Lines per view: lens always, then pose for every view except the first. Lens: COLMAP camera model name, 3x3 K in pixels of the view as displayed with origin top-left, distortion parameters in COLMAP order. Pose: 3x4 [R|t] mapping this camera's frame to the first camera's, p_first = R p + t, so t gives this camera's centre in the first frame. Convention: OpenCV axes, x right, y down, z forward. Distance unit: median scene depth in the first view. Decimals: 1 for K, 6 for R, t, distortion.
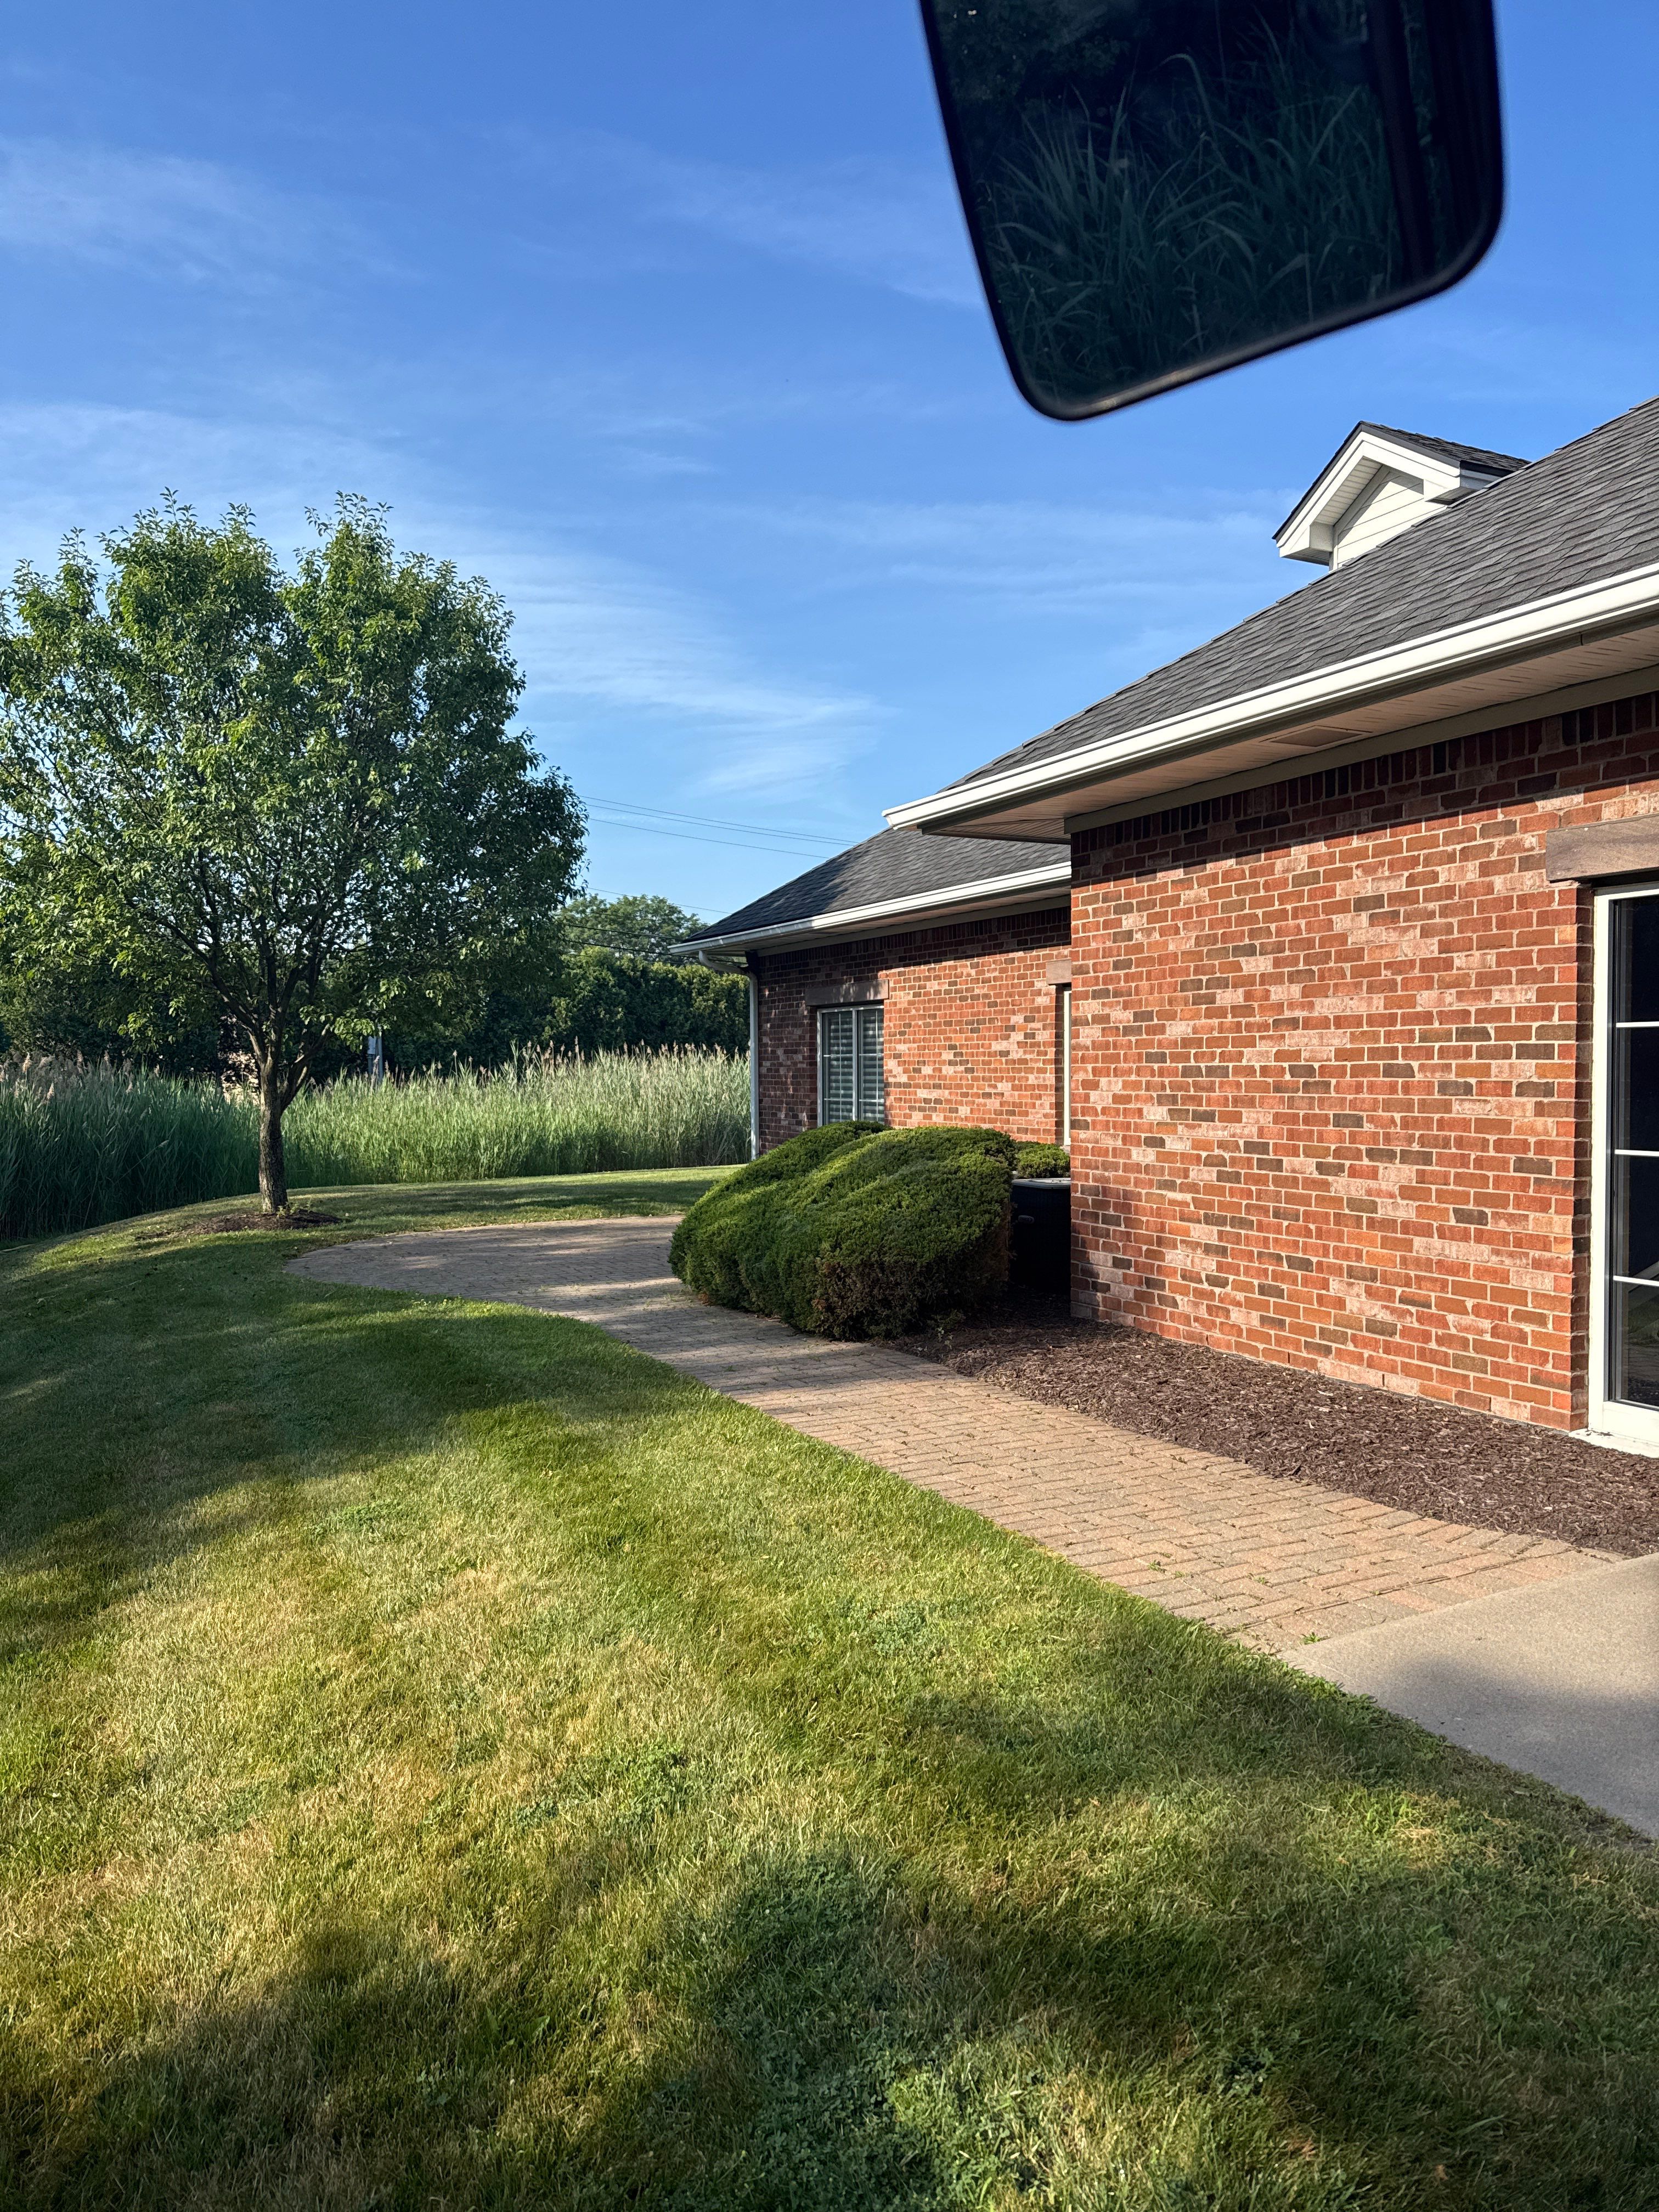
lens RADIAL K [[1523.1, 0, 829.2], [0, 1523.1, 1112.2], [0, 0, 1]] dist [0.156130, -0.228207]
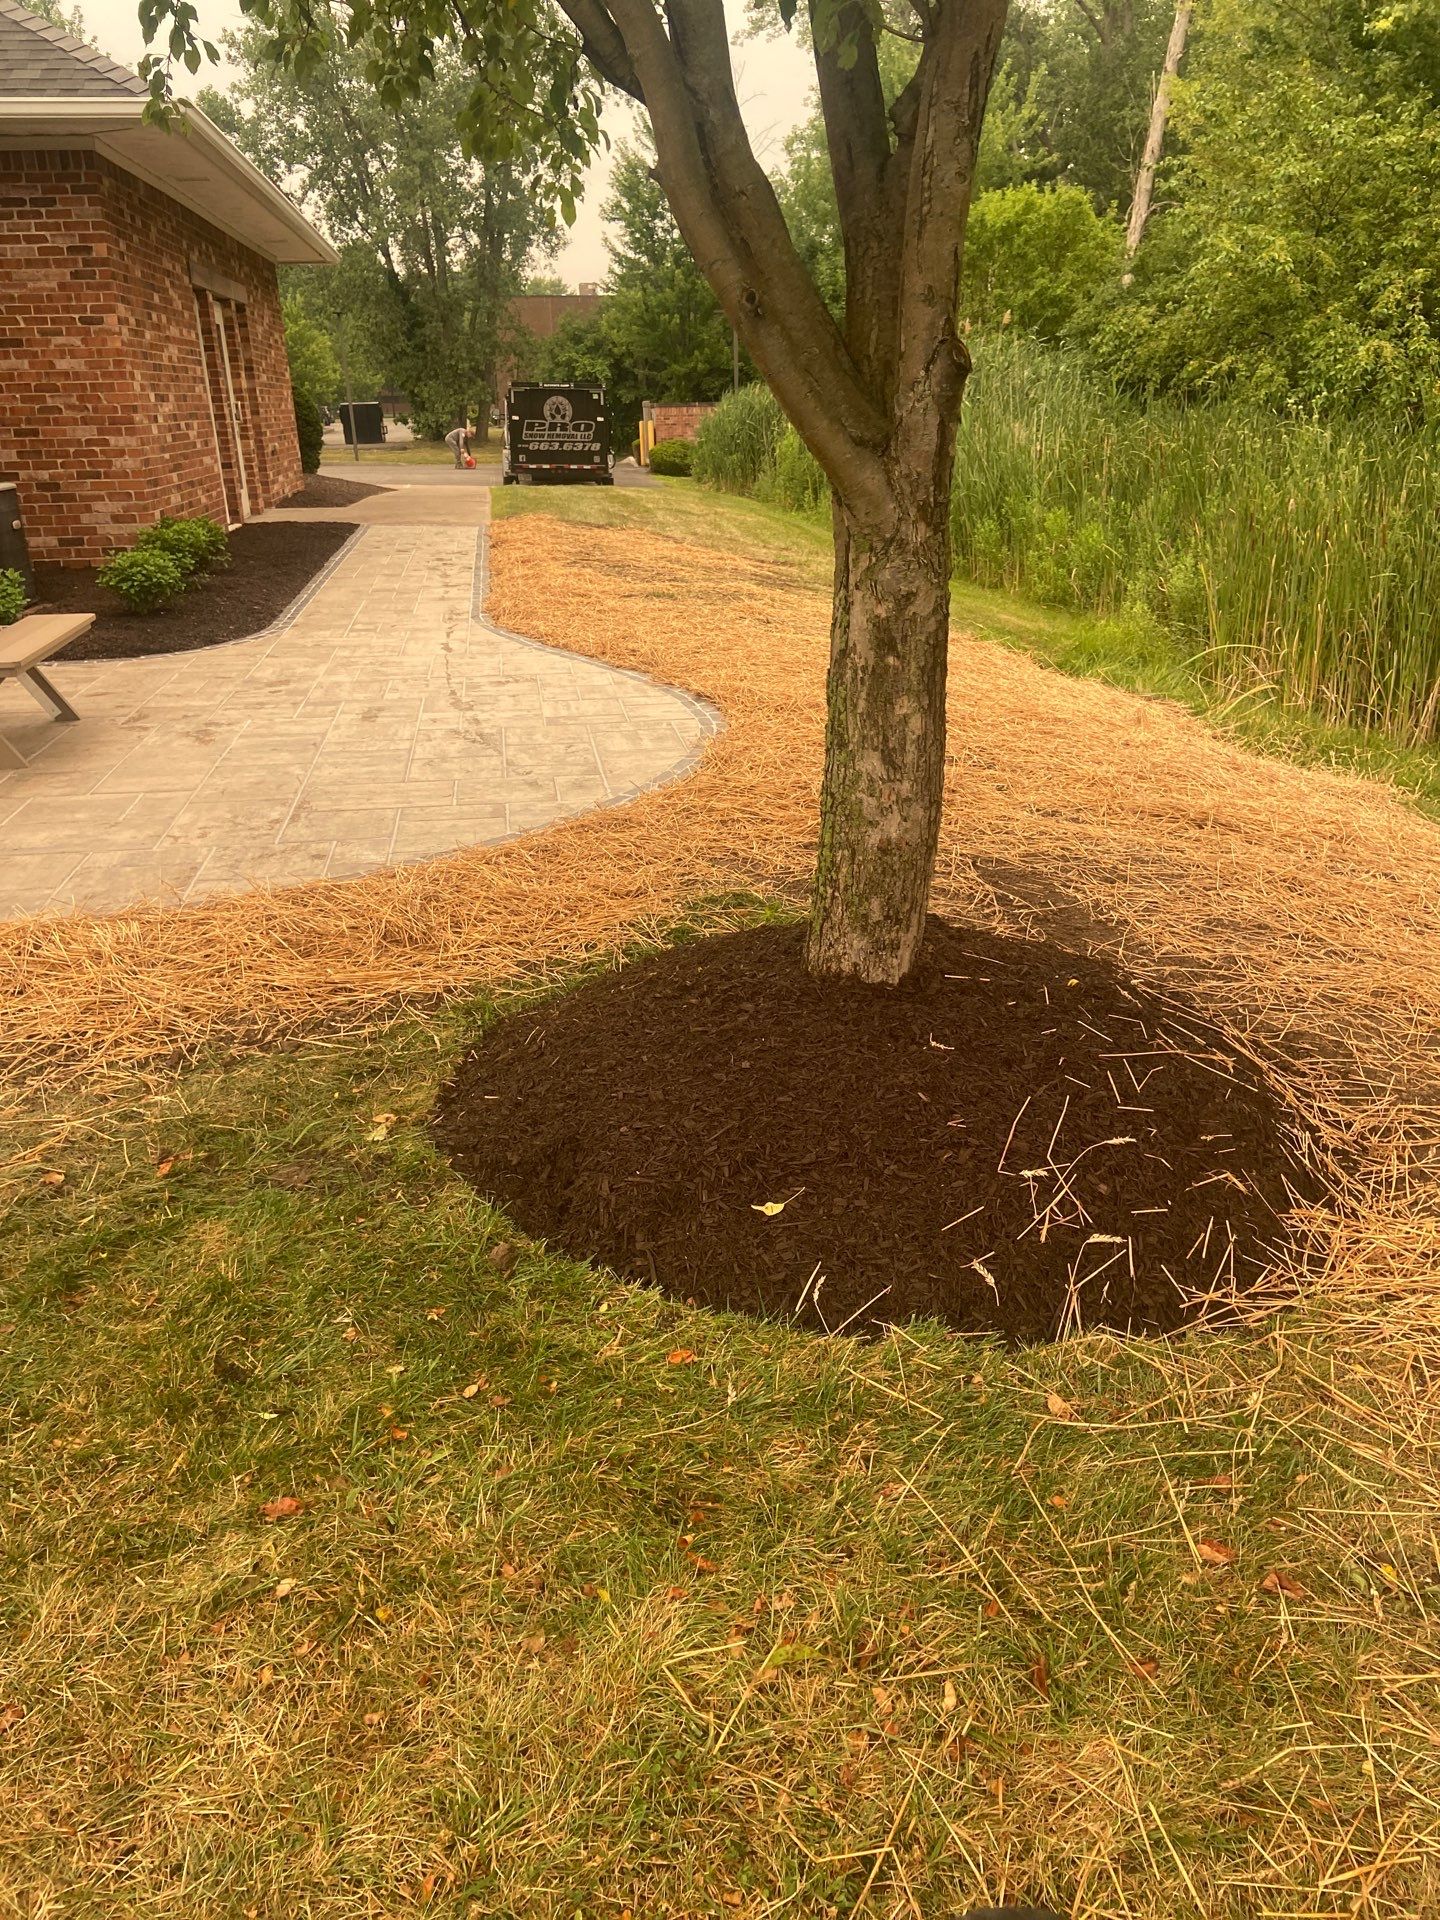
lens RADIAL K [[1448.1, 0, 730.4], [0, 1448.1, 937.0], [0, 0, 1]] dist [0.135715, -0.168962]
pose [[-0.951394, -0.083677, 0.296391, -0.793708], [0.033002, 0.929141, 0.368249, -0.024941], [-0.306203, 0.360131, -0.881218, 2.338294]]
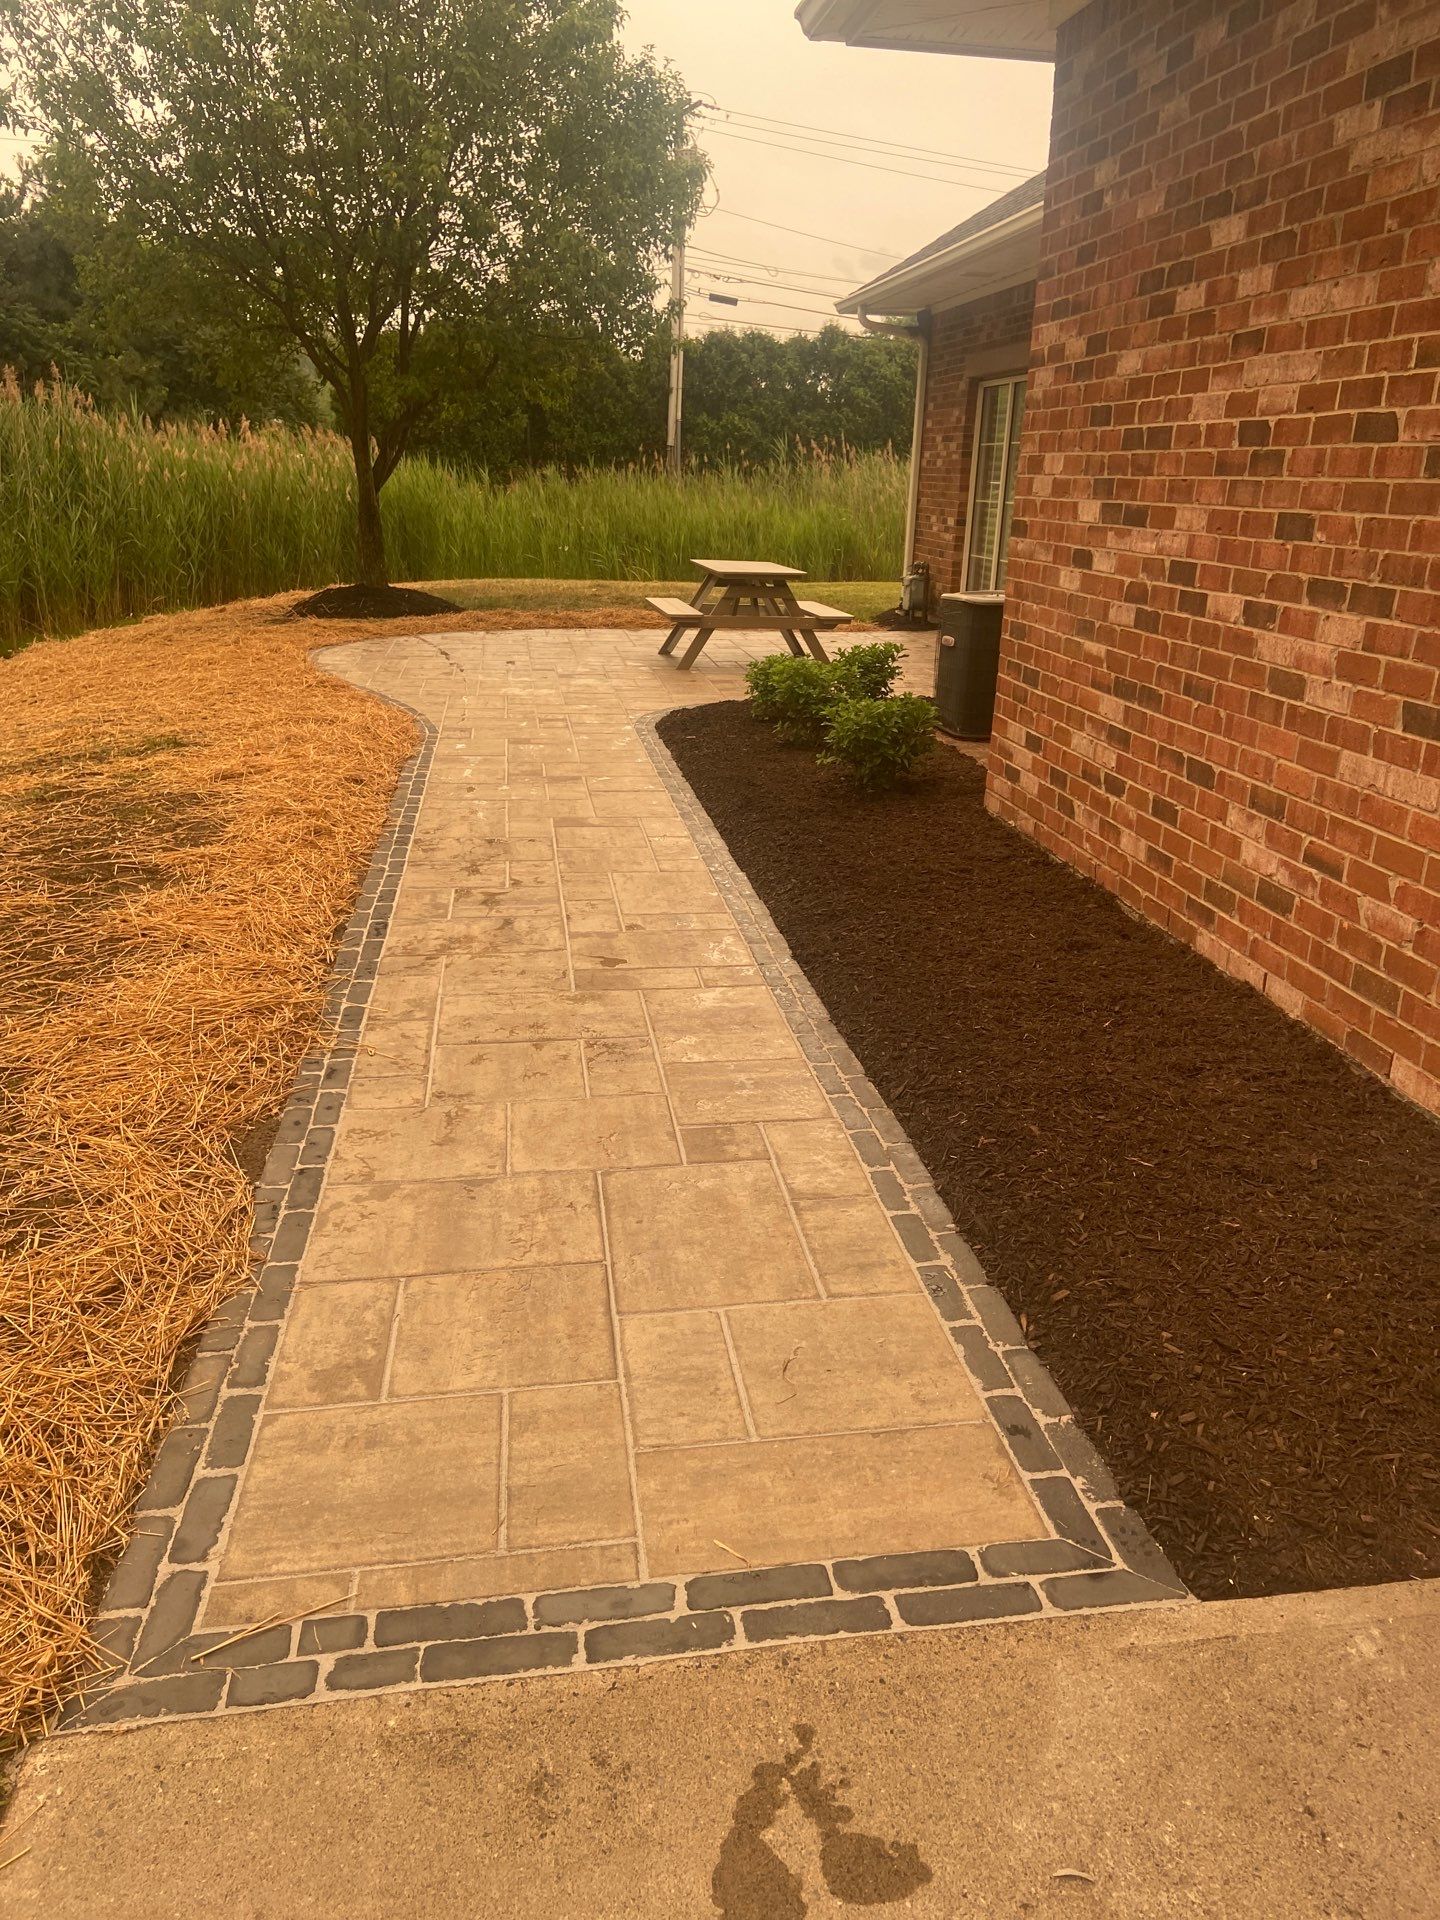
lens RADIAL K [[1433.2, 0, 739.3], [0, 1433.2, 933.2], [0, 0, 1]] dist [0.137945, -0.173760]
pose [[0.950996, 0.128906, -0.281050, 0.277336], [-0.047742, 0.959269, 0.278432, 0.007632], [0.305494, -0.251370, 0.918415, 0.374331]]
